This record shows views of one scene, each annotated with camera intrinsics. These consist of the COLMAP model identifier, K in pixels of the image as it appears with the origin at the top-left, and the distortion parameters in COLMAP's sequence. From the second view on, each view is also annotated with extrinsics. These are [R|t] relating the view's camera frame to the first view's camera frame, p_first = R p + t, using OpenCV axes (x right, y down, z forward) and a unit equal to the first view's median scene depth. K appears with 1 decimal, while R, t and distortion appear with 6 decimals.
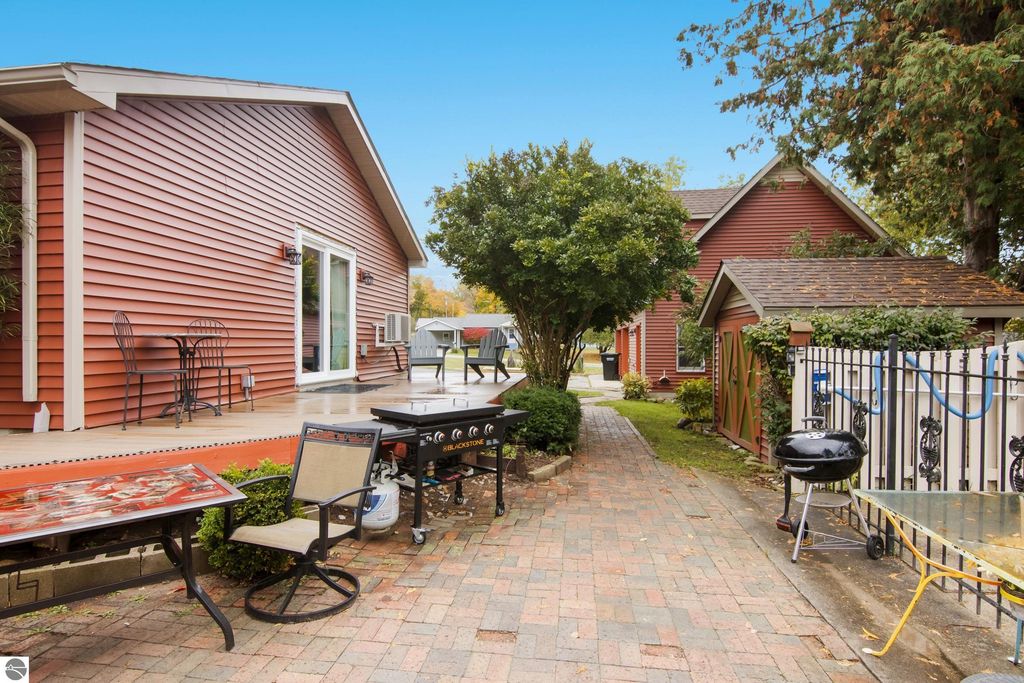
lens RADIAL K [[536.6, 0, 507.9], [0, 536.6, 345.3], [0, 0, 1]] dist [-0.007016, -0.001541]
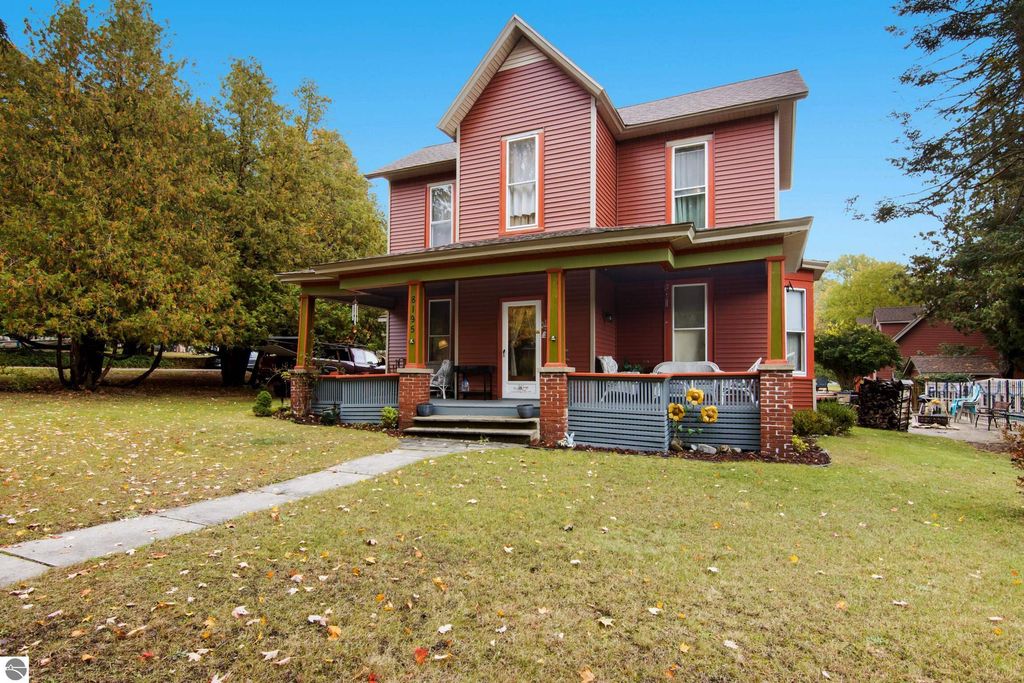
lens RADIAL K [[536.6, 0, 507.9], [0, 536.6, 345.3], [0, 0, 1]] dist [-0.007016, -0.001541]
pose [[0.951575, -0.020604, -0.306727, -1.235011], [0.004072, 0.998509, -0.054440, -0.063190], [0.307391, 0.050555, 0.950240, -3.749602]]
